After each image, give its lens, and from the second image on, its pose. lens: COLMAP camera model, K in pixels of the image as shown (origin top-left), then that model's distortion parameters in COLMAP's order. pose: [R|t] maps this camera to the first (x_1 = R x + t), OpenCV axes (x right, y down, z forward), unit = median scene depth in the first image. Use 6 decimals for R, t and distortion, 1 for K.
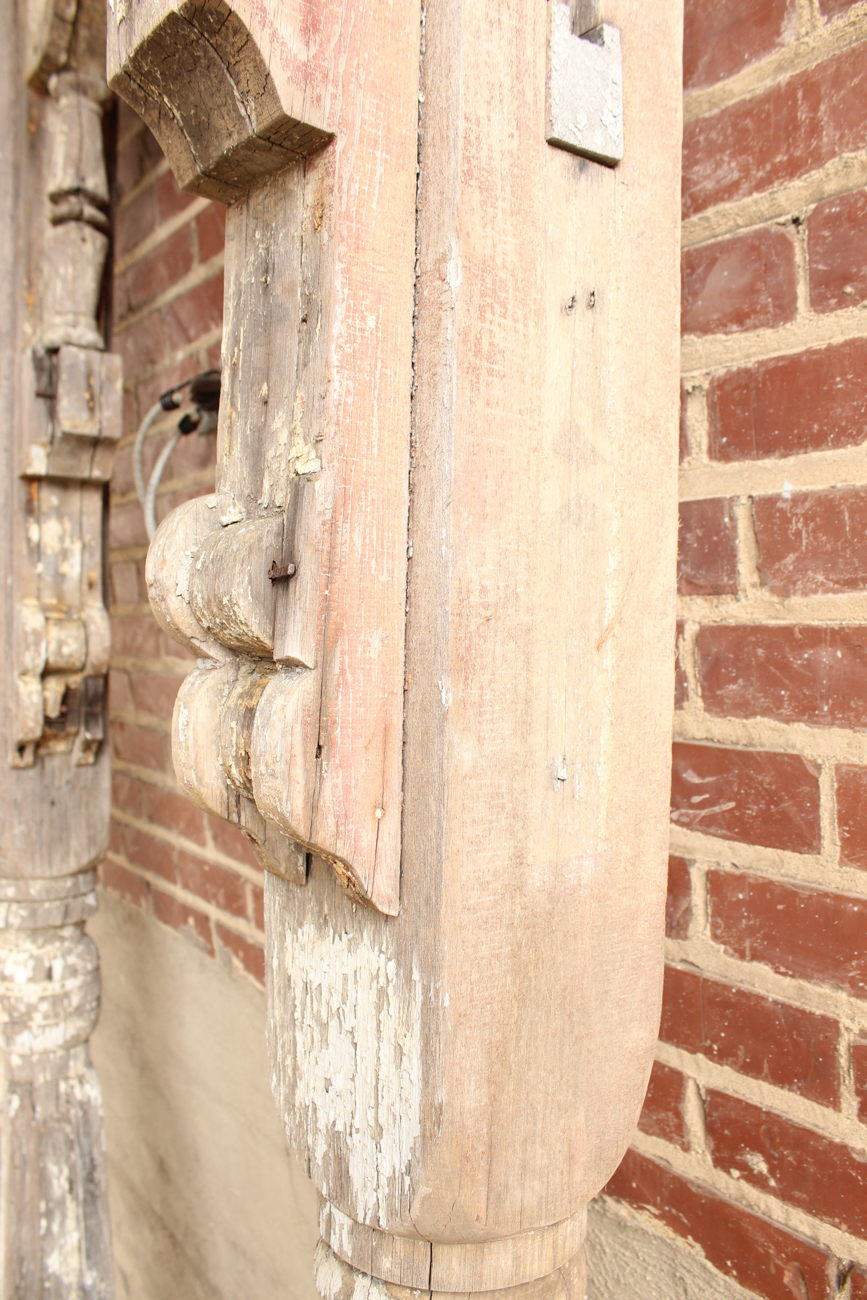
lens RADIAL K [[1070.8, 0, 432.3], [0, 1070.8, 669.8], [0, 0, 1]] dist [-0.177355, 0.156983]
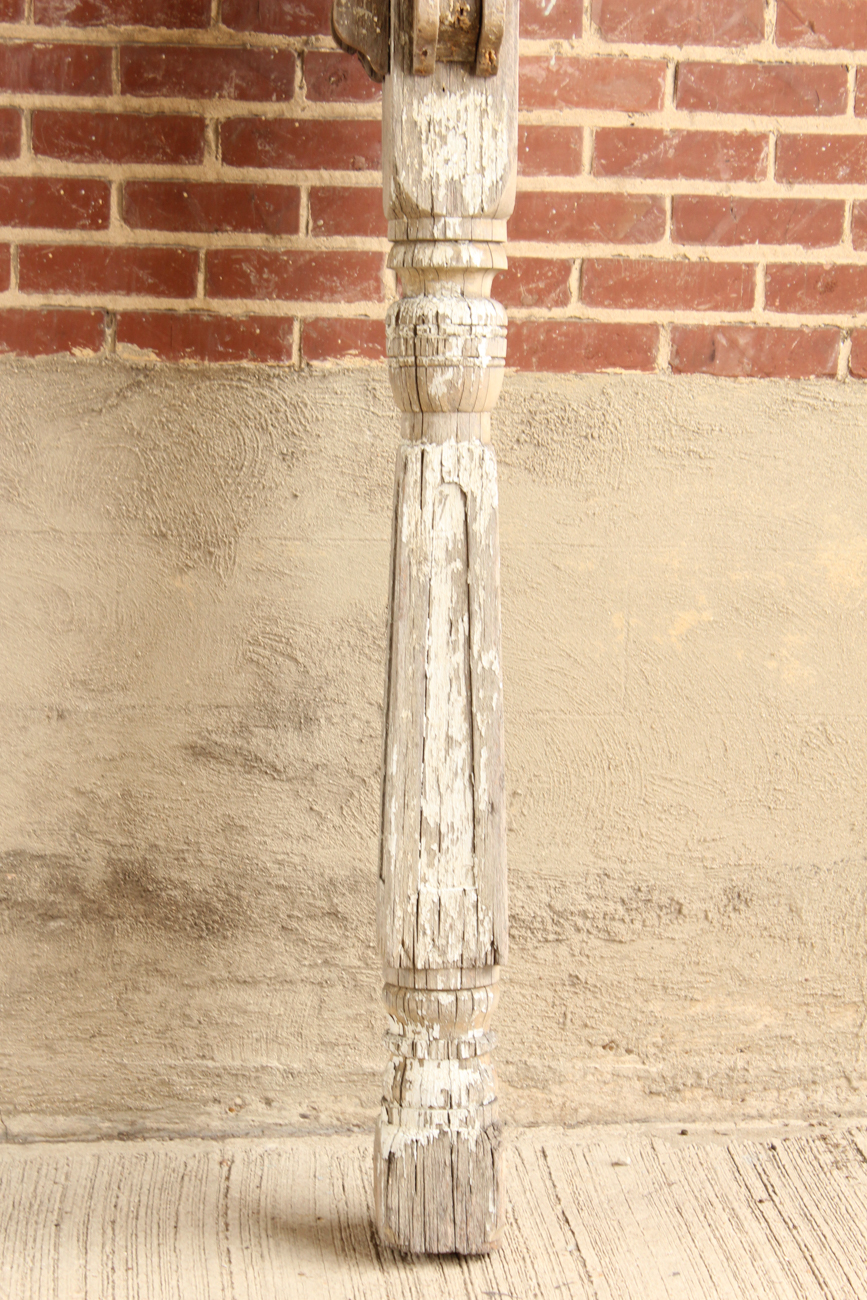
lens RADIAL K [[3071.1, 0, 433.5], [0, 3071.1, 650.0], [0, 0, 1]] dist [0.063626, 0.373687]
pose [[0.533759, -0.095986, 0.840171, -6.244764], [0.024859, 0.994889, 0.097869, 0.839114], [-0.845271, -0.031353, 0.533417, -2.796538]]
